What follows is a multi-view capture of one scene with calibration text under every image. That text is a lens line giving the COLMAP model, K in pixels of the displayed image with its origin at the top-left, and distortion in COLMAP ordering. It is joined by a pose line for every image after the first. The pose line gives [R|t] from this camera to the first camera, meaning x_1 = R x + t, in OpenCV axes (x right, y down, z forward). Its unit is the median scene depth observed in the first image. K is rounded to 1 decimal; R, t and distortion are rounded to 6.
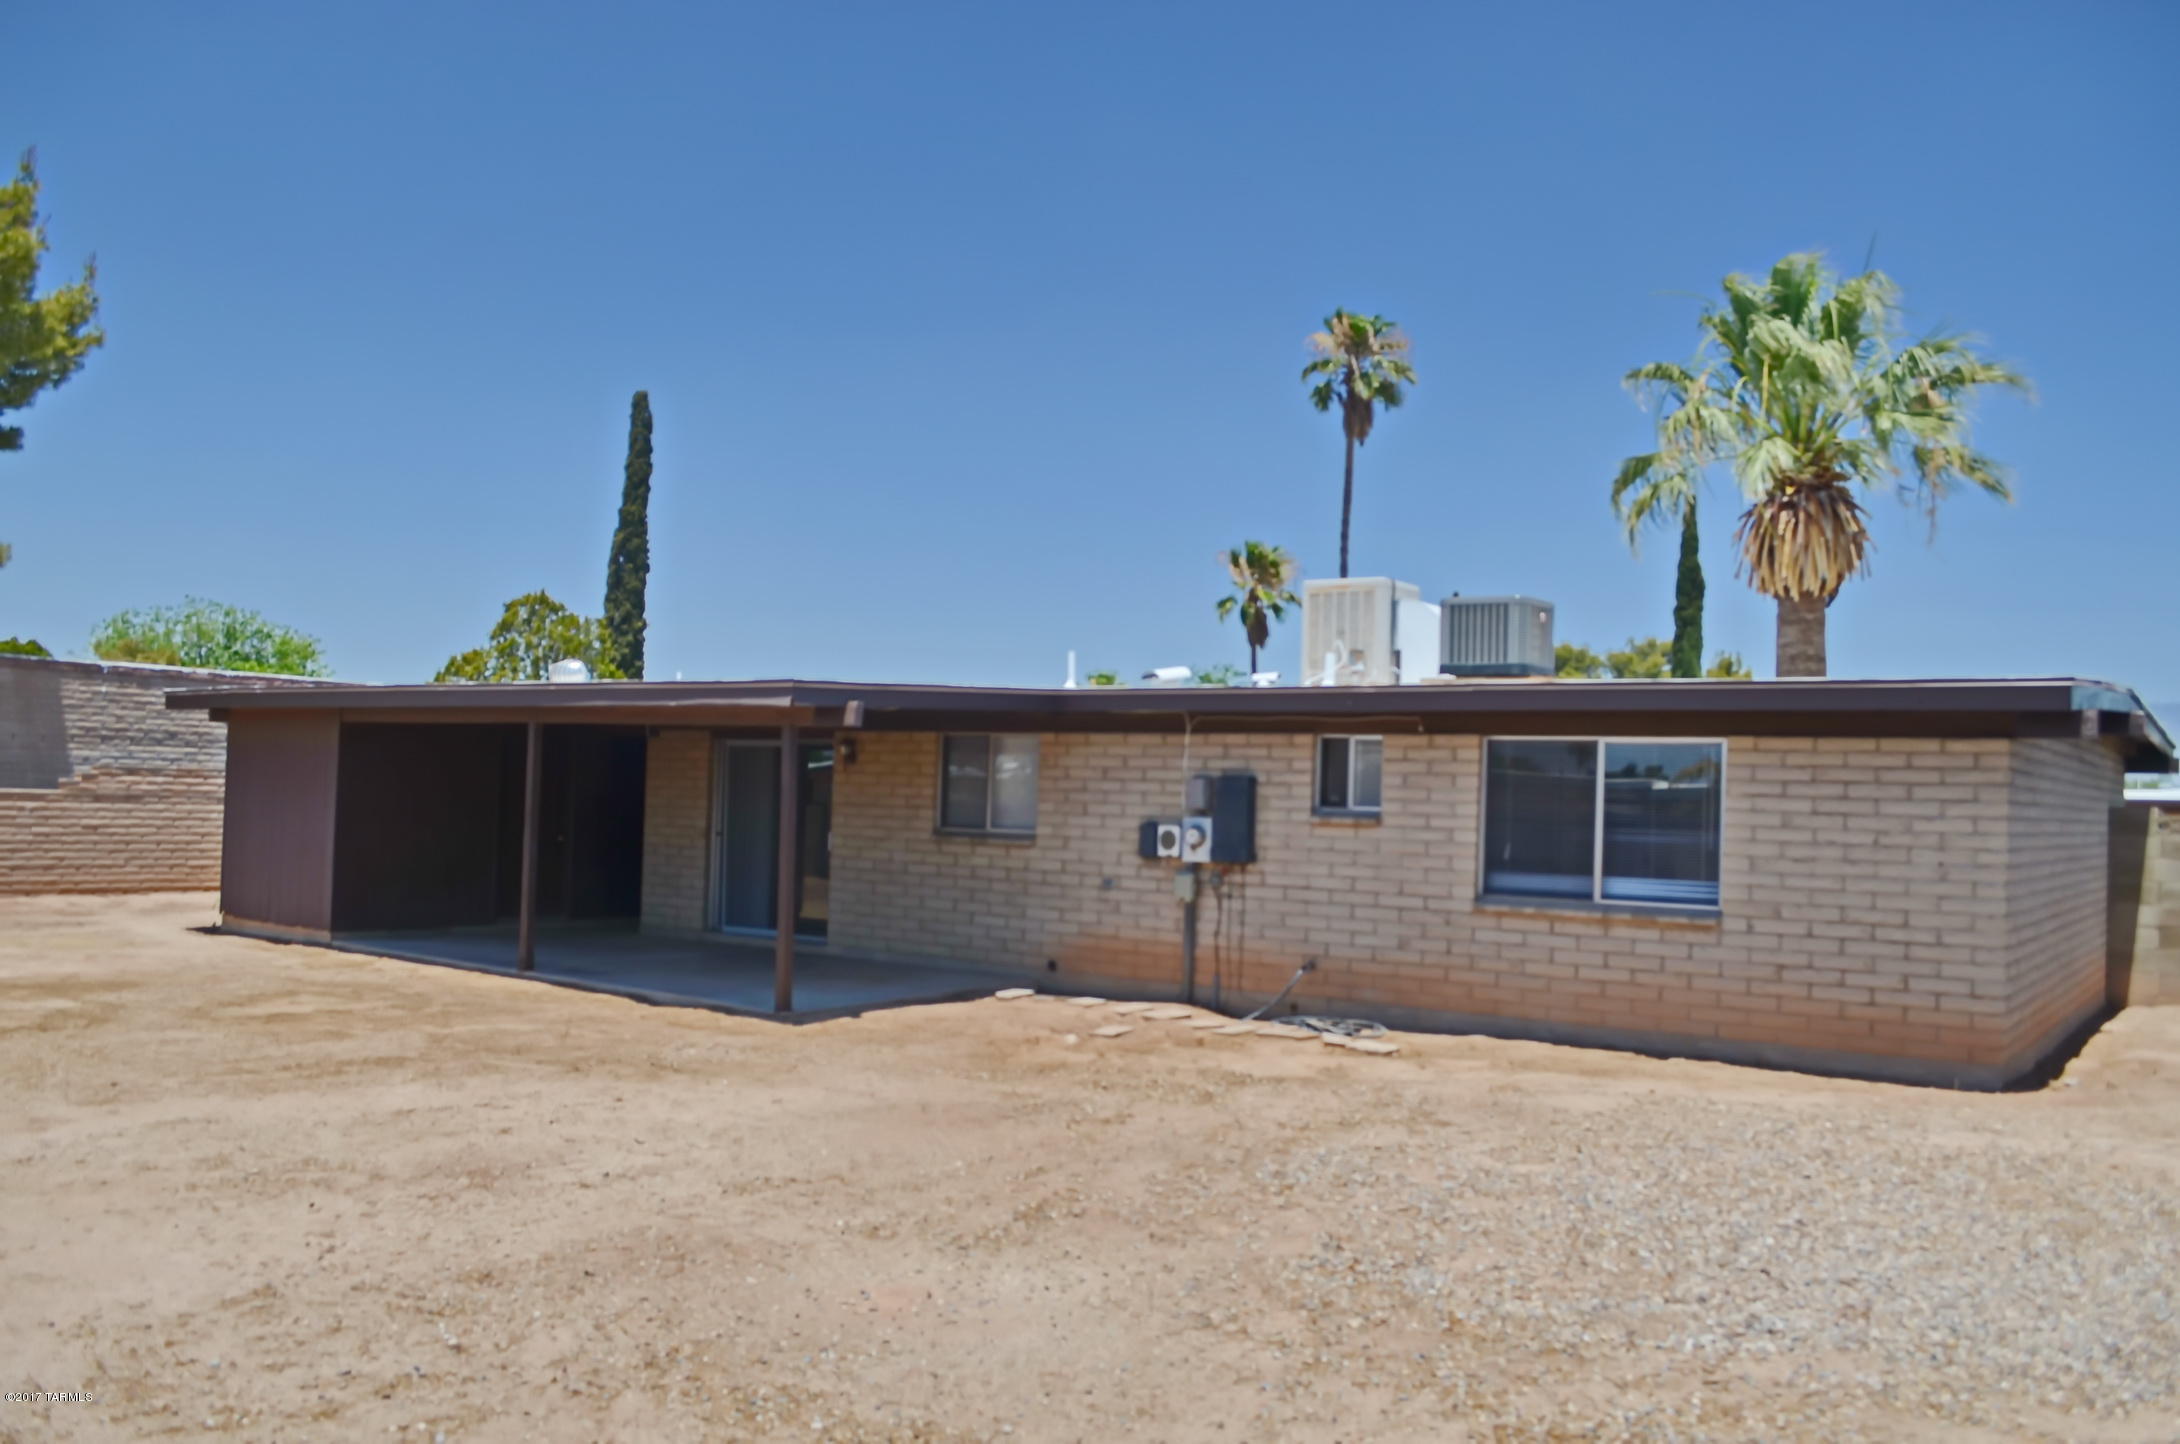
lens RADIAL K [[1724.5, 0, 1095.7], [0, 1724.5, 733.2], [0, 0, 1]] dist [-0.094672, 0.029551]
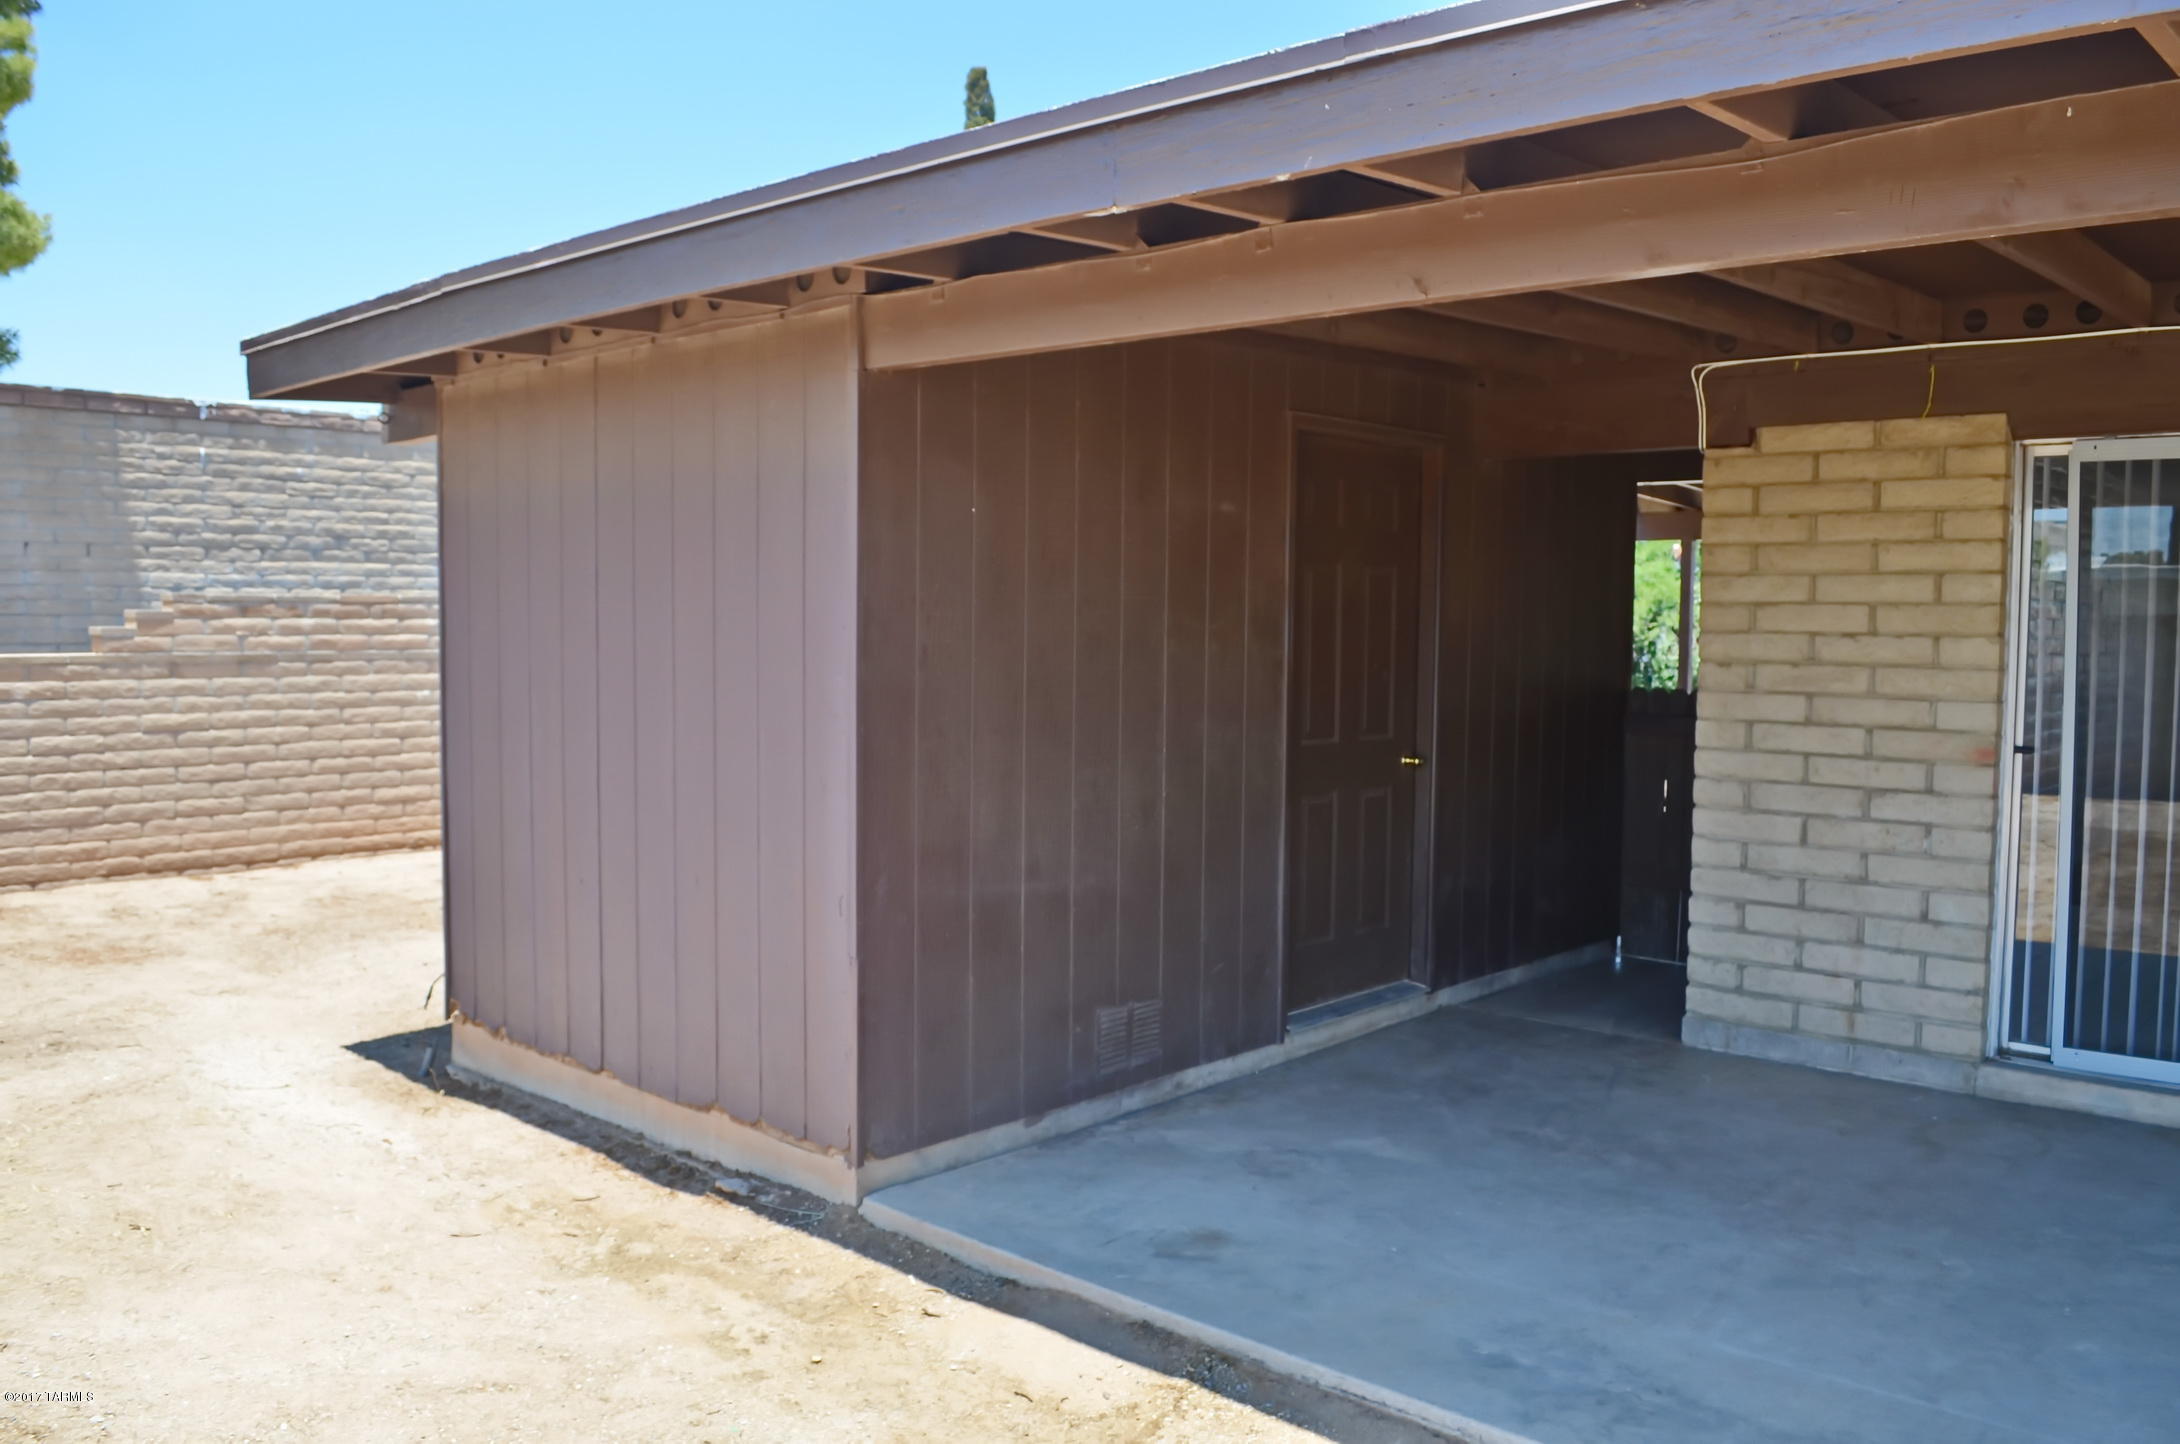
lens RADIAL K [[1724.5, 0, 1095.7], [0, 1724.5, 733.2], [0, 0, 1]] dist [-0.094672, 0.029551]
pose [[0.993411, -0.014805, -0.113650, -0.295166], [0.026028, 0.994855, 0.097906, 0.018405], [0.111616, -0.100219, 0.988685, 0.574181]]
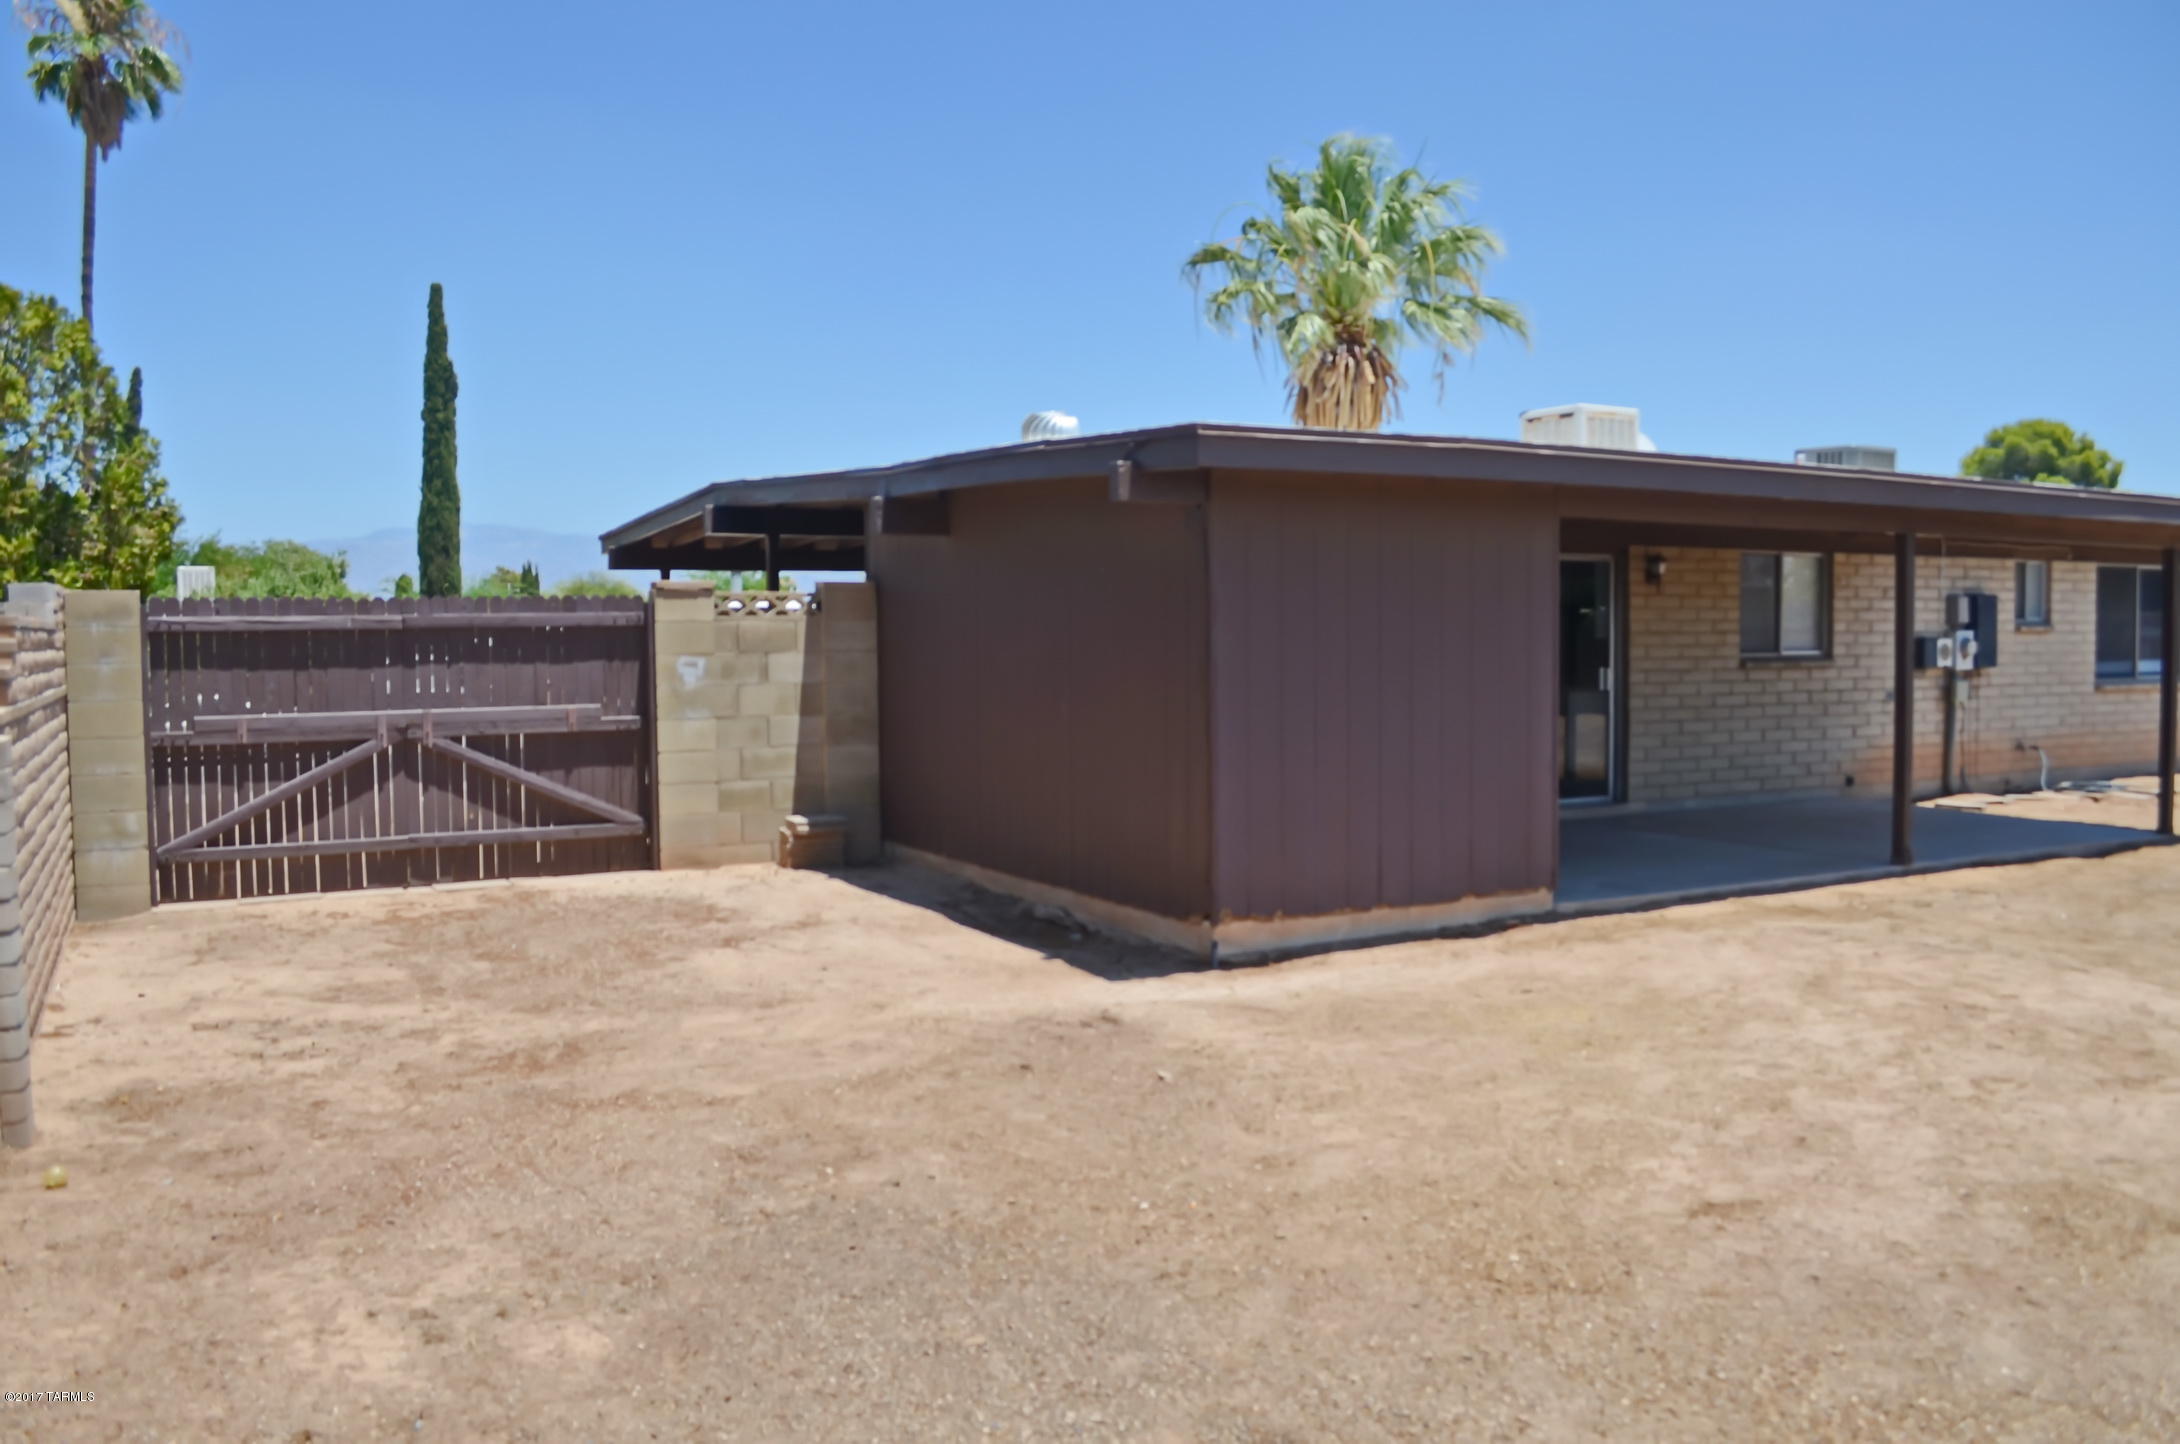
lens RADIAL K [[1724.5, 0, 1095.7], [0, 1724.5, 733.2], [0, 0, 1]] dist [-0.094672, 0.029551]
pose [[0.421651, -0.086232, 0.902648, -0.796293], [-0.011706, 0.994867, 0.100510, 0.007367], [-0.906682, -0.052947, 0.418478, 0.700537]]
